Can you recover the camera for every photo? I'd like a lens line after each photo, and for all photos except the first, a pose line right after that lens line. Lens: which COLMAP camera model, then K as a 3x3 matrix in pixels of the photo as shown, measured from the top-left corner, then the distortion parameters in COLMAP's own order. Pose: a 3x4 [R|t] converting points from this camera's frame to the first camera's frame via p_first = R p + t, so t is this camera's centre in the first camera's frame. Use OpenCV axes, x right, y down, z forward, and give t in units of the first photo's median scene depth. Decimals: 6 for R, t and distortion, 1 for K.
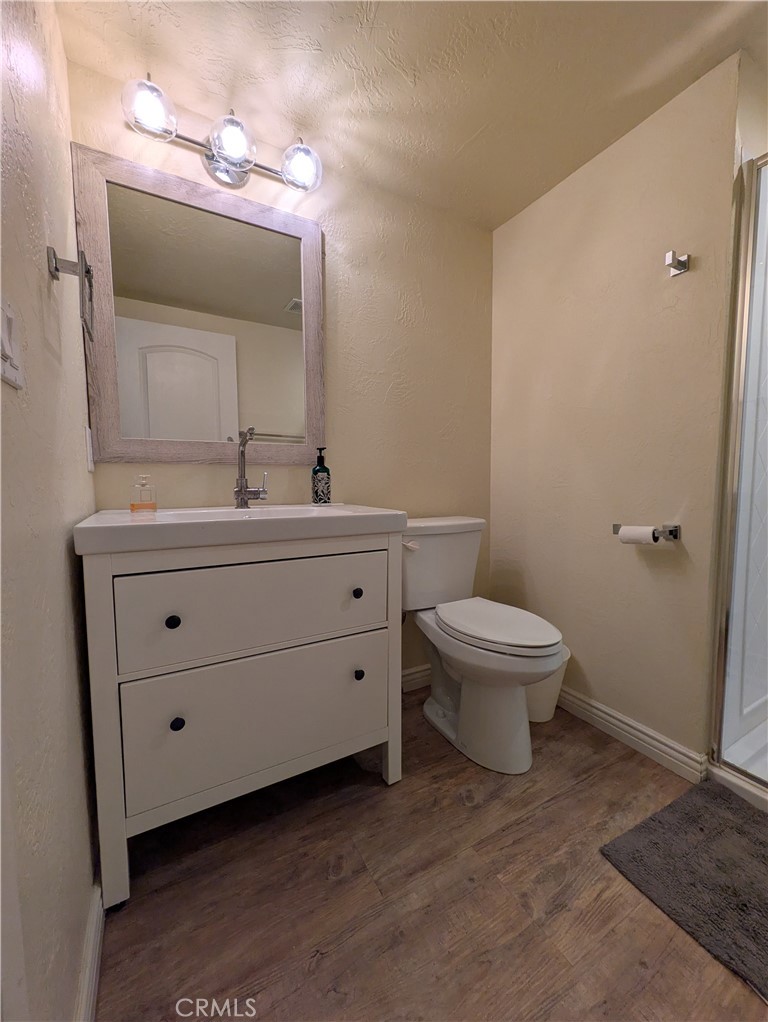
lens RADIAL K [[401.8, 0, 383.8], [0, 401.8, 513.6], [0, 0, 1]] dist [-0.002658, 0.000223]
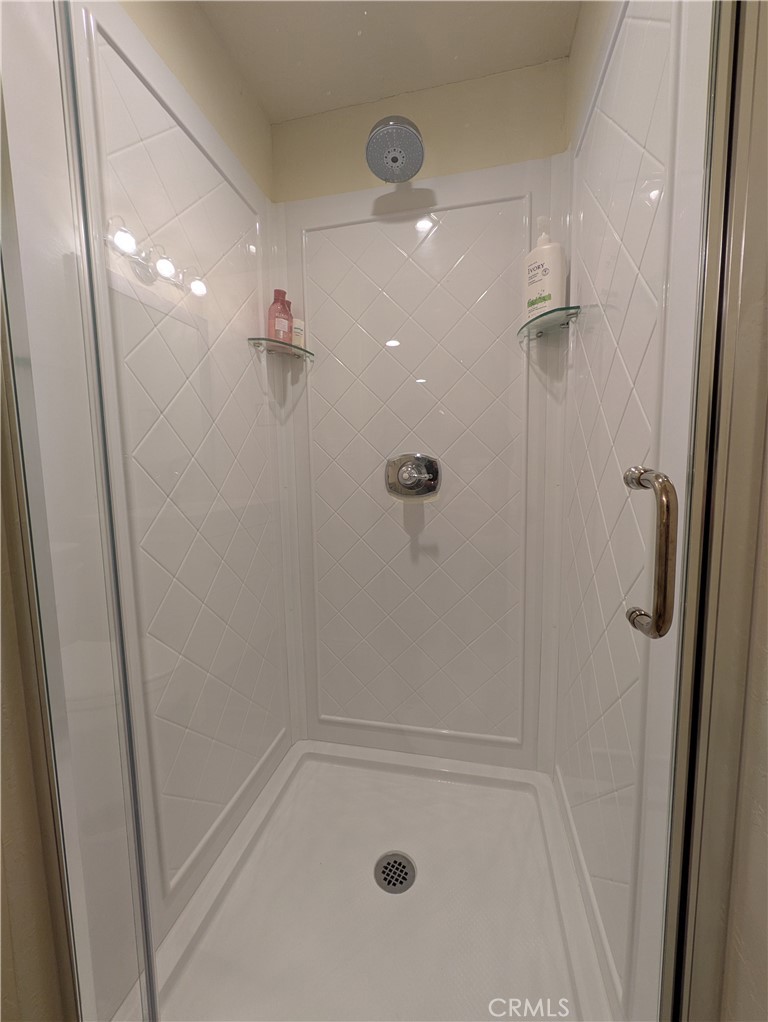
lens RADIAL K [[401.8, 0, 383.4], [0, 401.8, 511.1], [0, 0, 1]] dist [-0.002658, 0.000223]
pose [[0.666771, -0.073905, 0.741589, 0.773049], [0.072570, 0.996781, 0.034088, -0.087552], [-0.741721, 0.031089, 0.669988, 0.355504]]
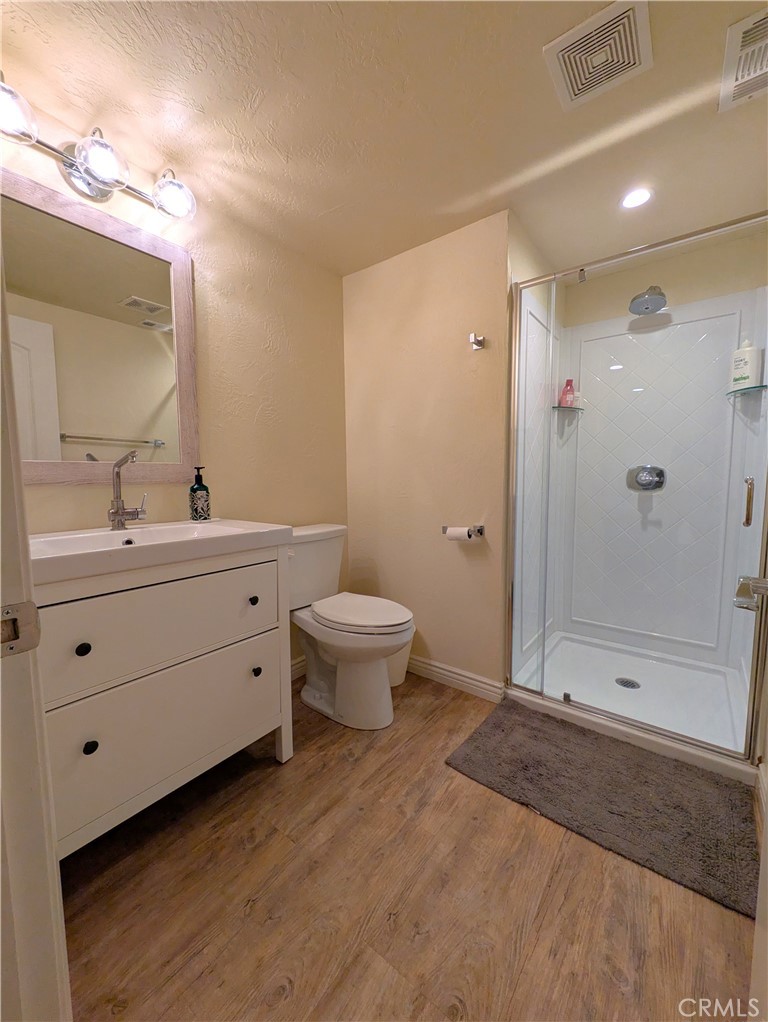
lens RADIAL K [[401.8, 0, 383.9], [0, 401.8, 514.9], [0, 0, 1]] dist [-0.002658, 0.000223]
pose [[0.919616, -0.037805, 0.390994, -0.147202], [0.034067, 0.999283, 0.016493, -0.046582], [-0.391338, -0.001847, 0.920245, -0.175987]]
